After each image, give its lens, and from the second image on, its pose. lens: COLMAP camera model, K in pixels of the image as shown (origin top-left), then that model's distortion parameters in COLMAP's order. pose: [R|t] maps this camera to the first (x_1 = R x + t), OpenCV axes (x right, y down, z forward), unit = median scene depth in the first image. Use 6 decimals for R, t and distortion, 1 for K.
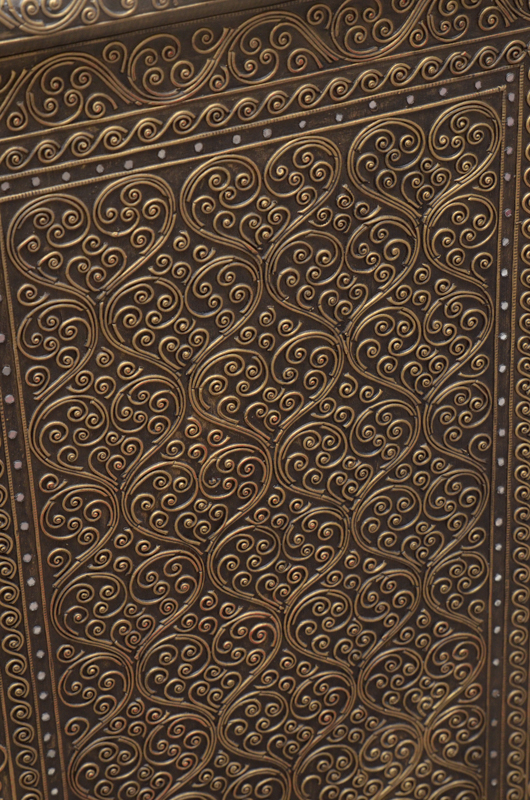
lens RADIAL K [[2070.0, 0, 263.4], [0, 2070.0, 399.1], [0, 0, 1]] dist [0.091268, 0.000000]
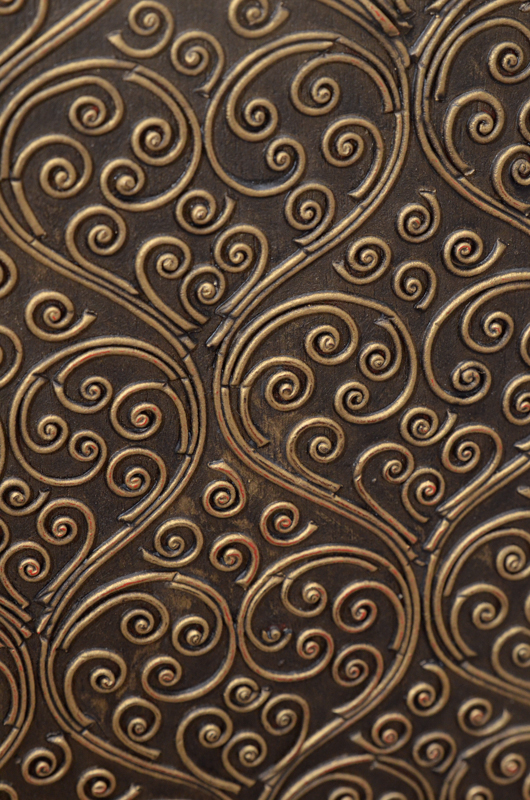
lens RADIAL K [[2070.0, 0, 264.4], [0, 2070.0, 399.7], [0, 0, 1]] dist [0.091268, 0.000000]
pose [[0.992877, 0.044833, -0.110385, 0.017627], [-0.060993, 0.987153, -0.147681, 0.054557], [0.102346, 0.153361, 0.982856, 0.584837]]
